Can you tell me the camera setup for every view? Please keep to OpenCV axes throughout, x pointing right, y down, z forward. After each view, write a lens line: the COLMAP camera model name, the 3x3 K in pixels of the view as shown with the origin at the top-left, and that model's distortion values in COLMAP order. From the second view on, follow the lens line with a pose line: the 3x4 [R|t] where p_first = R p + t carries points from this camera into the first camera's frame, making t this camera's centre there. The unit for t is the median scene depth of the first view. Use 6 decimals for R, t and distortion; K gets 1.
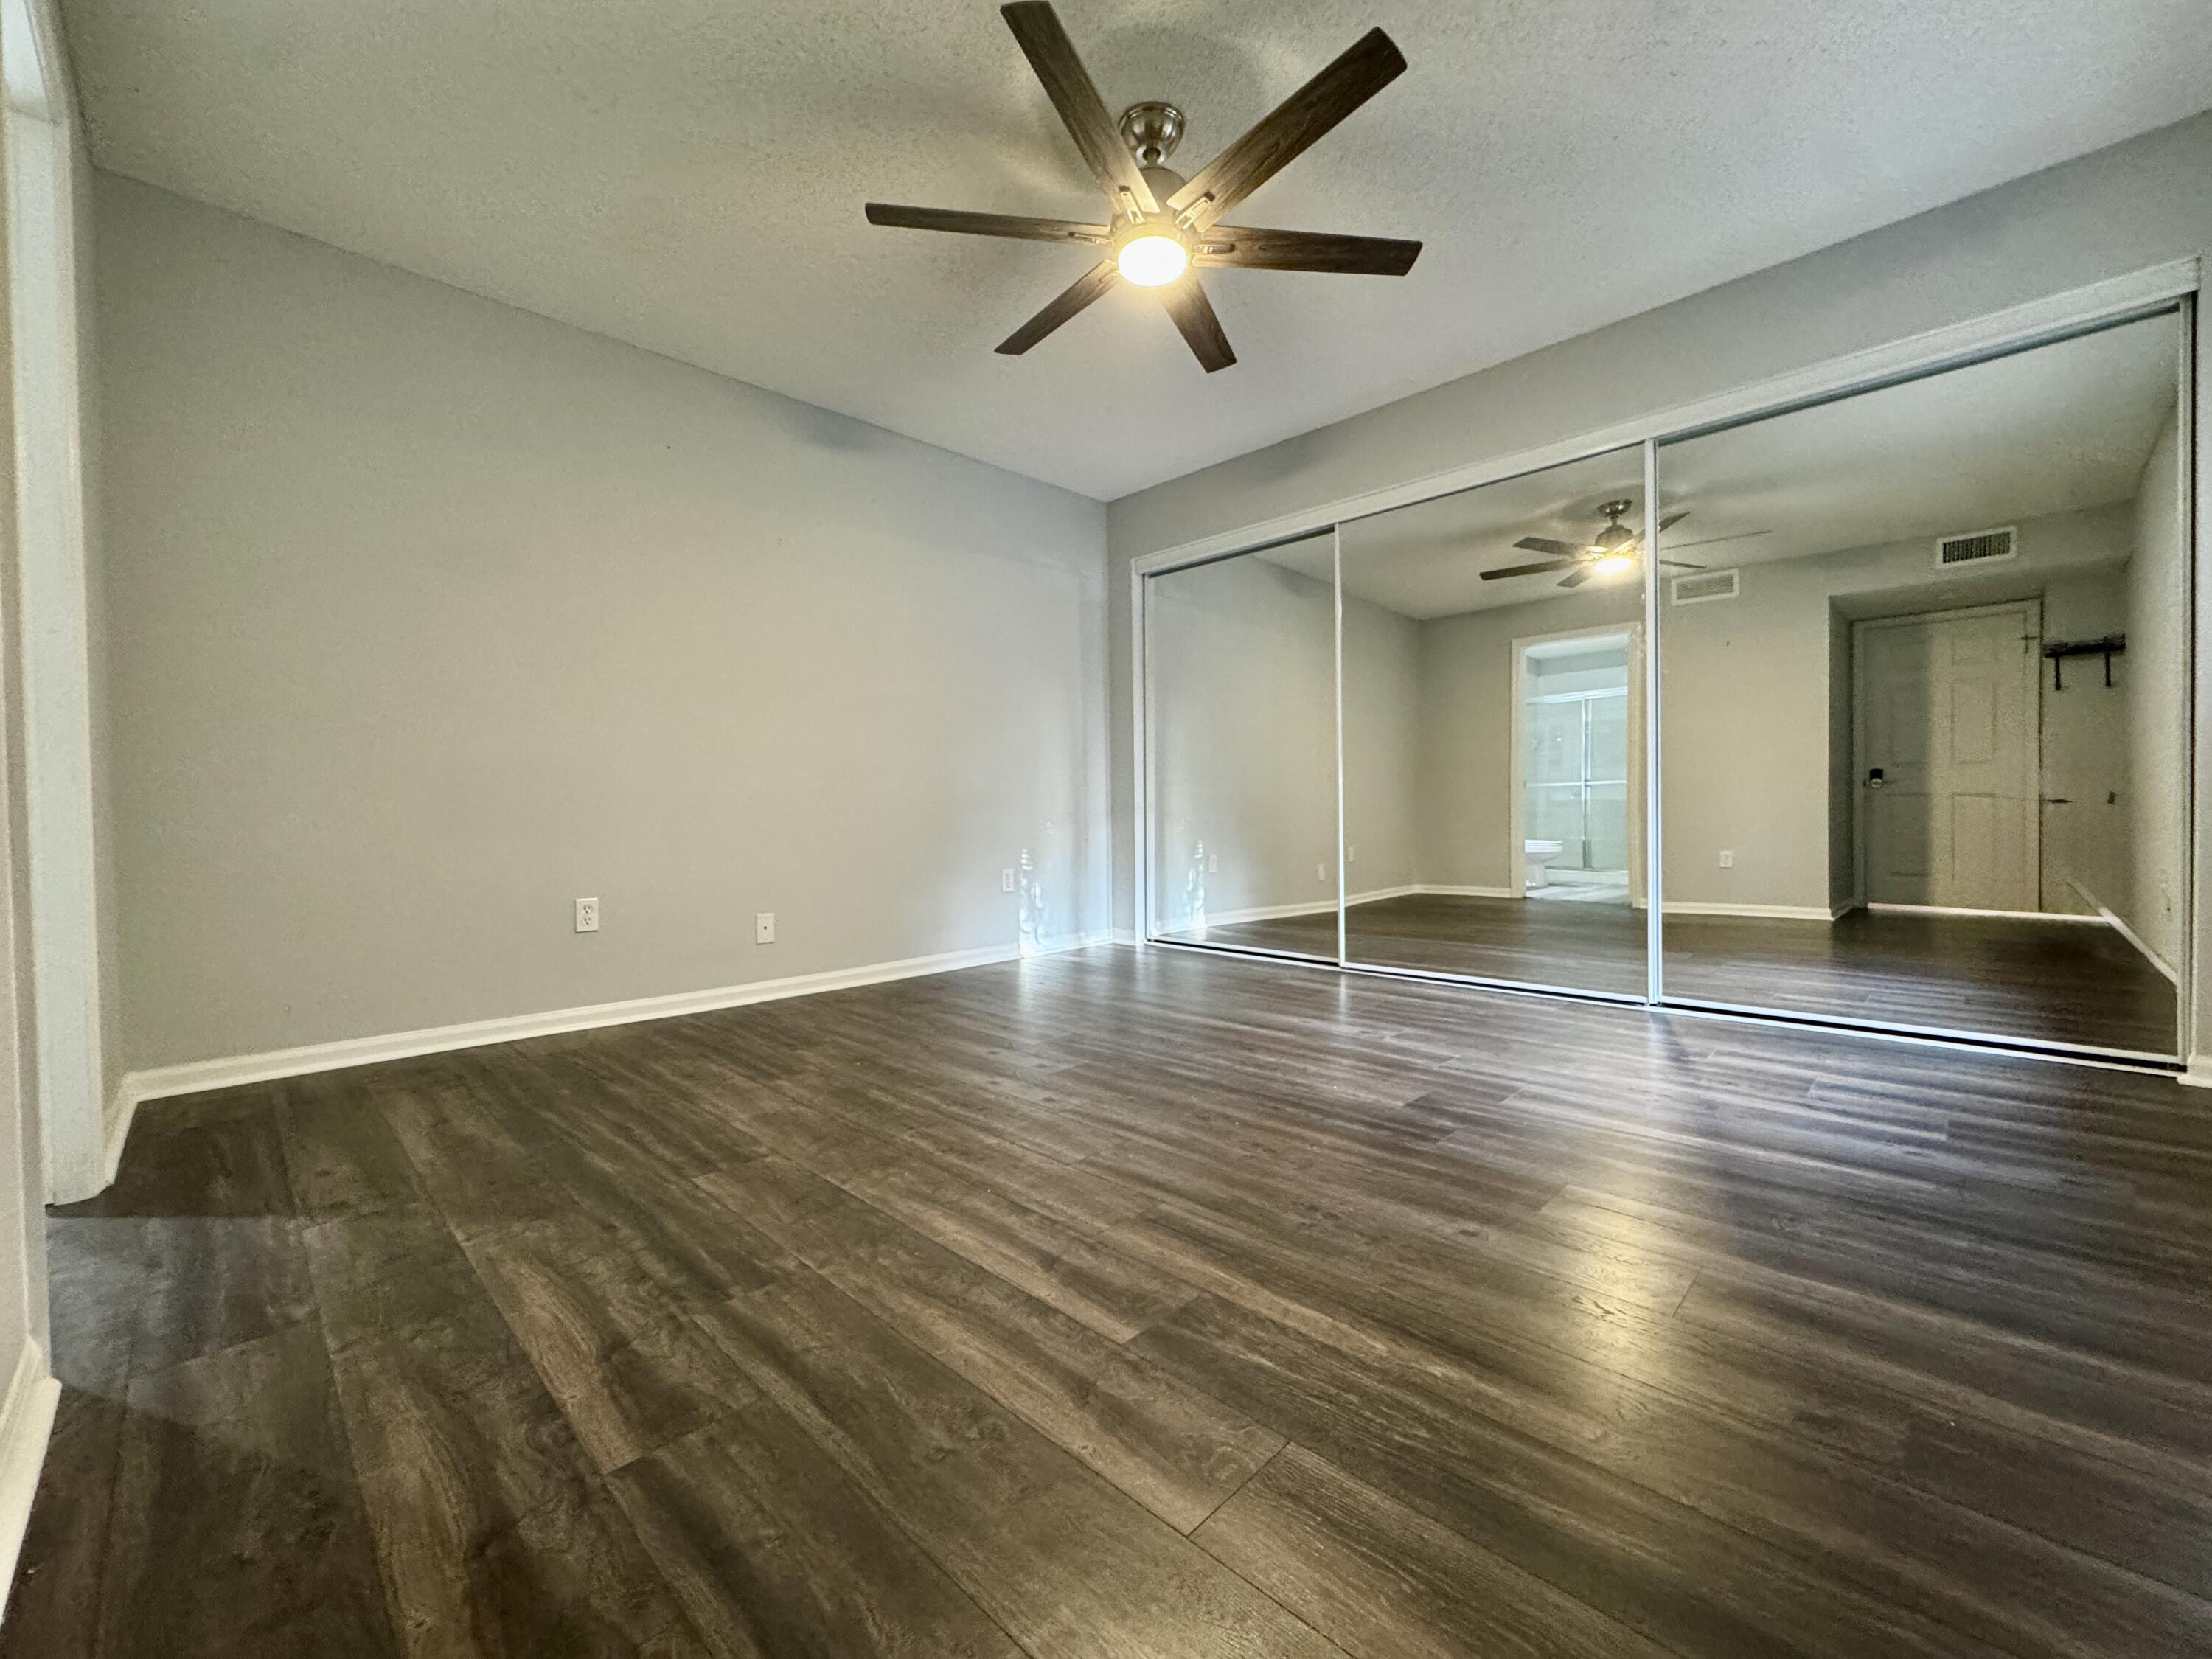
lens RADIAL K [[885.5, 0, 1102.5], [0, 885.5, 825.2], [0, 0, 1]] dist [-0.010088, -0.000164]
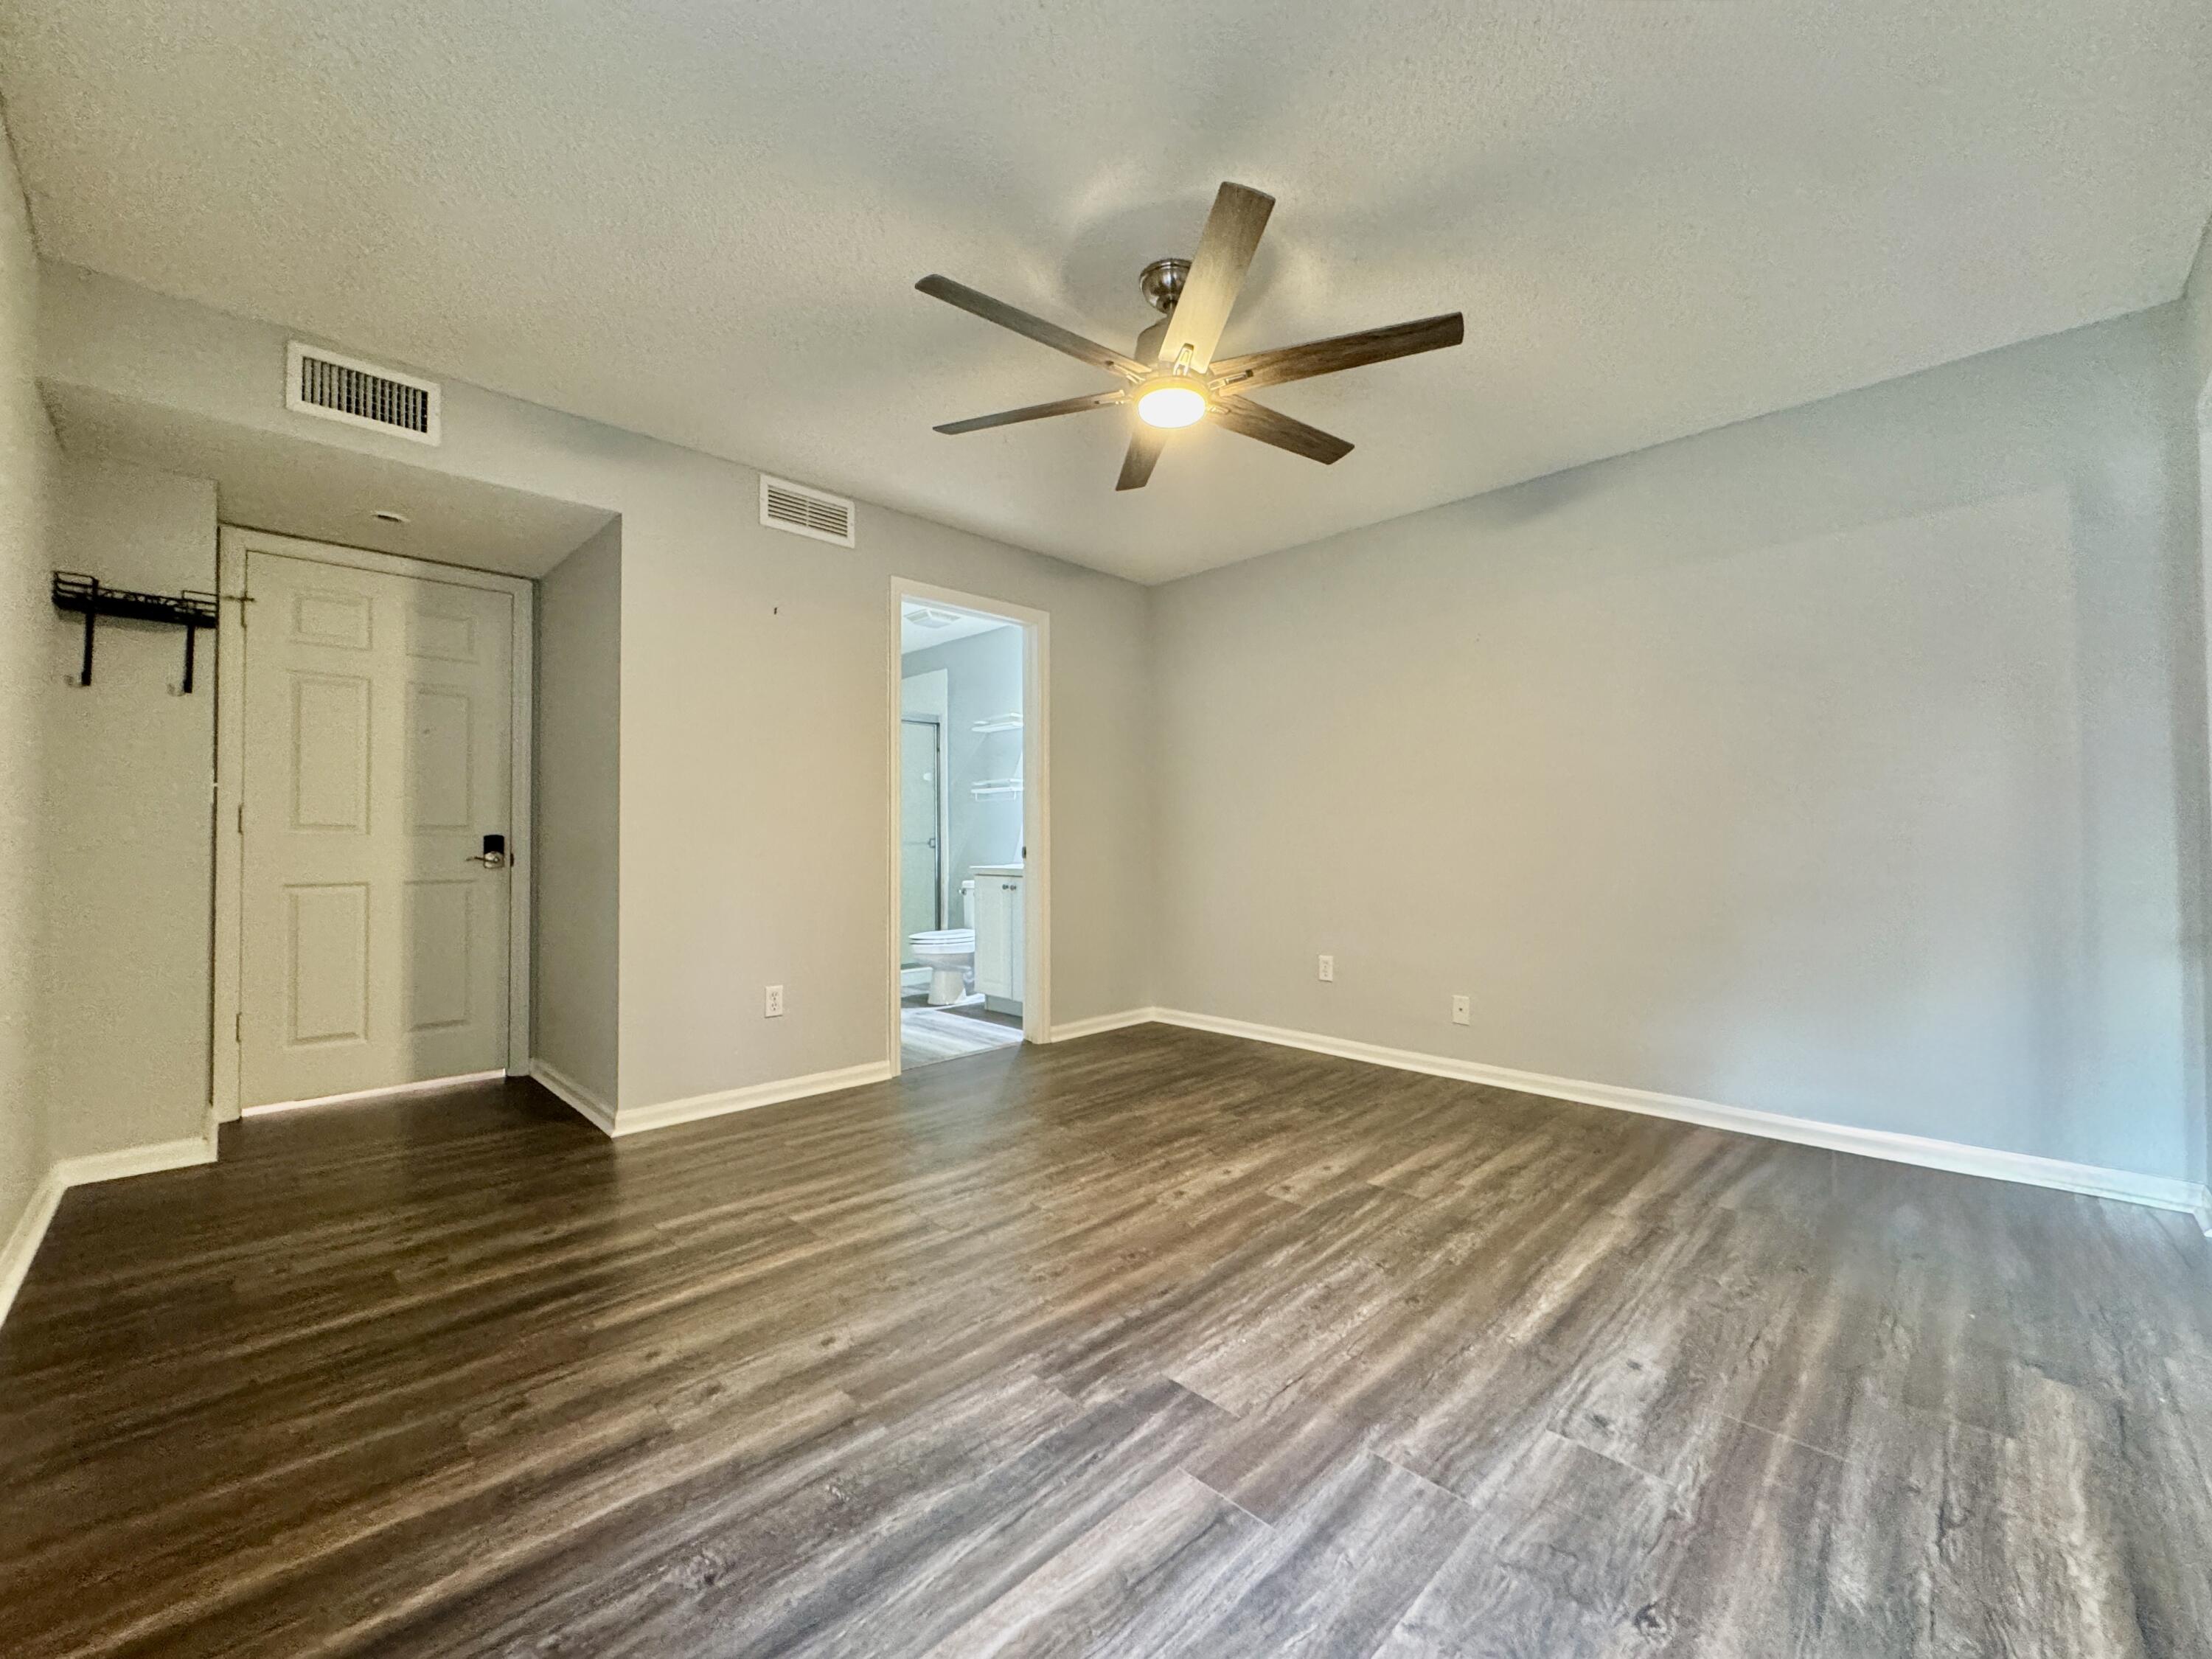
lens RADIAL K [[885.5, 0, 1102.5], [0, 885.5, 825.2], [0, 0, 1]] dist [-0.010088, -0.000164]
pose [[-0.003013, -0.008014, -0.999963, 1.101920], [-0.012633, 0.999888, -0.007975, -0.146040], [0.999916, 0.012609, -0.003114, 0.947873]]
